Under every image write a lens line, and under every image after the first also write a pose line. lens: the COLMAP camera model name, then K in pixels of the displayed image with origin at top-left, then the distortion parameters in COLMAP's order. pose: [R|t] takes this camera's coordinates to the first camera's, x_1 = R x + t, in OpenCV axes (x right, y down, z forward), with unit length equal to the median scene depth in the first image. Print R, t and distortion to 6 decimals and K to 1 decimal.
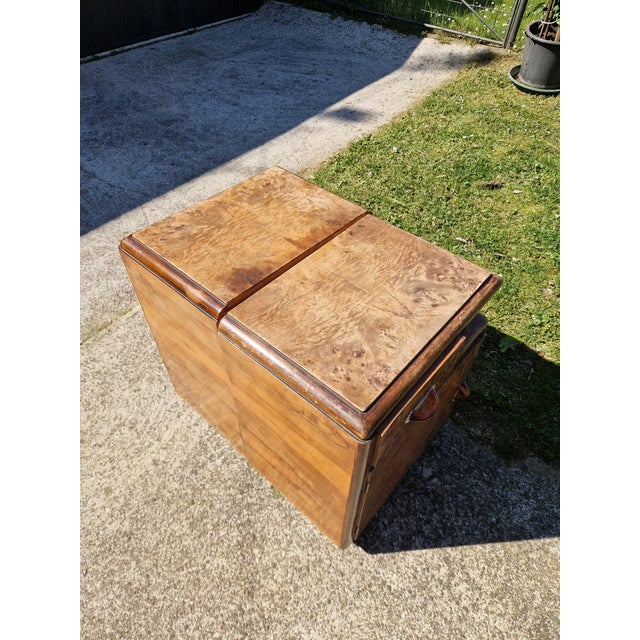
lens RADIAL K [[432.4, 0, 322.3], [0, 432.4, 317.5], [0, 0, 1]] dist [0.062434, -0.055420]
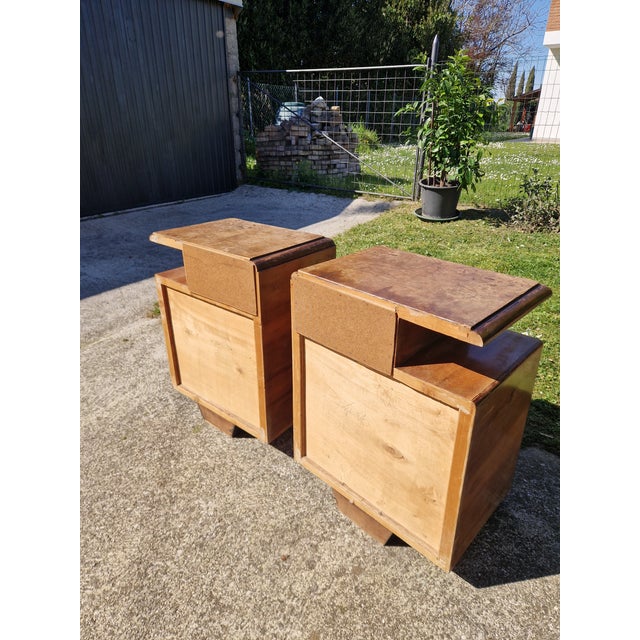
lens RADIAL K [[429.0, 0, 328.6], [0, 429.0, 316.7], [0, 0, 1]] dist [0.062399, -0.052773]
pose [[0.997804, -0.047248, 0.046412, 0.214482], [0.061188, 0.925826, -0.372965, 0.554027], [-0.025348, 0.374986, 0.926684, -0.248070]]
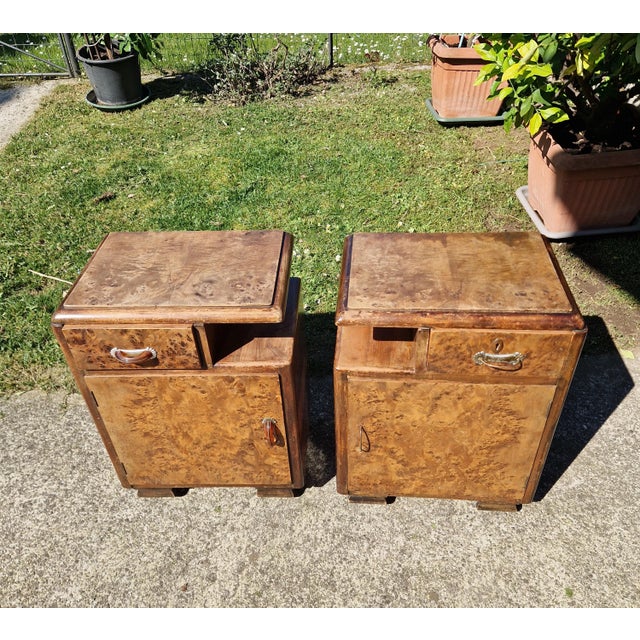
lens RADIAL K [[566.4, 0, 321.1], [0, 566.4, 340.4], [0, 0, 1]] dist [0.088420, -0.093419]
pose [[0.775754, -0.439152, 0.453158, 0.062240], [0.495482, 0.868594, -0.006460, 0.394942], [-0.390773, 0.229543, 0.891407, -0.479811]]
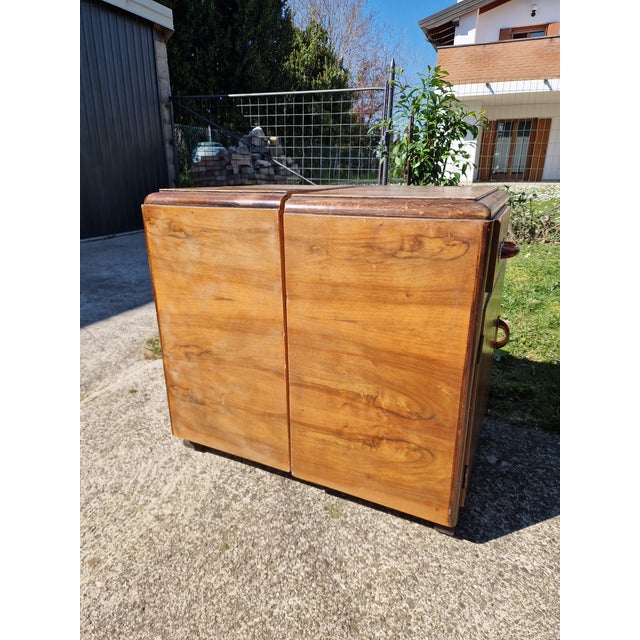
lens RADIAL K [[432.3, 0, 319.7], [0, 432.3, 313.8], [0, 0, 1]] dist [0.059203, -0.051111]
pose [[0.963074, -0.111761, 0.244946, -0.262640], [0.214365, 0.868752, -0.446451, 0.413068], [-0.162901, 0.482473, 0.860629, 0.171943]]
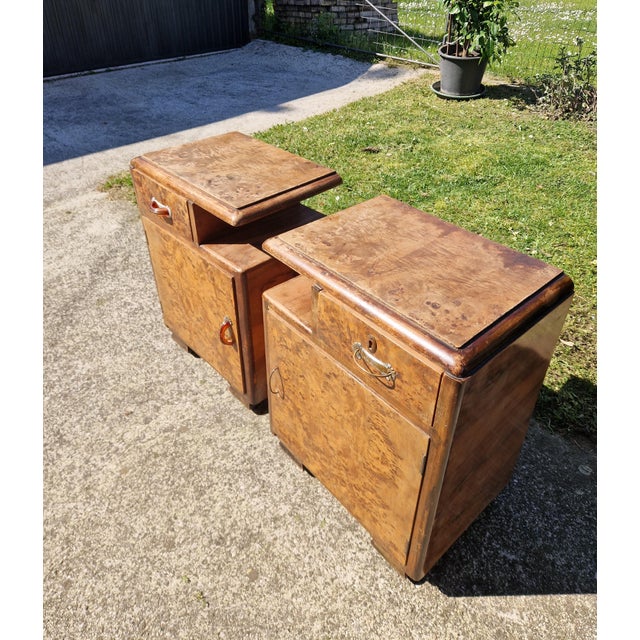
lens RADIAL K [[494.2, 0, 326.1], [0, 494.2, 271.1], [0, 0, 1]] dist [0.072023, -0.068119]
pose [[0.996736, 0.037405, -0.071545, 0.653526], [-0.053012, 0.971612, -0.230566, 0.590946], [0.060889, 0.233606, 0.970423, -0.437656]]
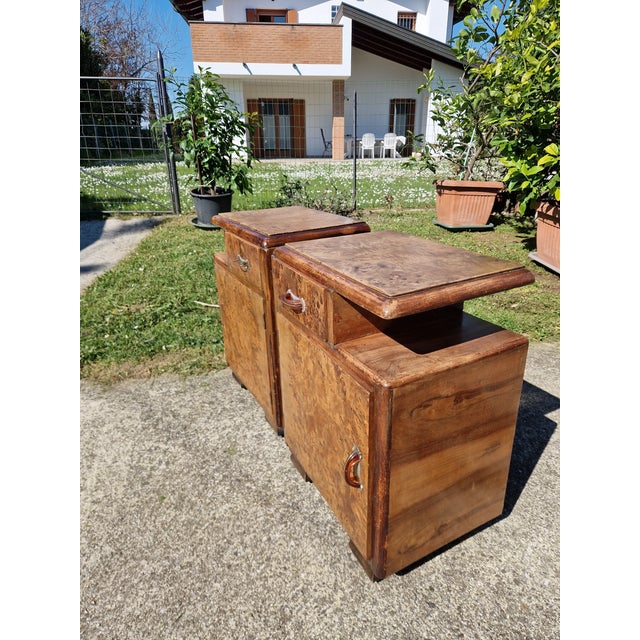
lens RADIAL K [[428.6, 0, 327.6], [0, 428.6, 314.3], [0, 0, 1]] dist [0.060268, -0.049205]
pose [[0.715742, -0.290899, 0.634894, -0.492182], [0.527441, 0.821035, -0.218420, 0.456756], [-0.457732, 0.491202, 0.741082, -0.075575]]
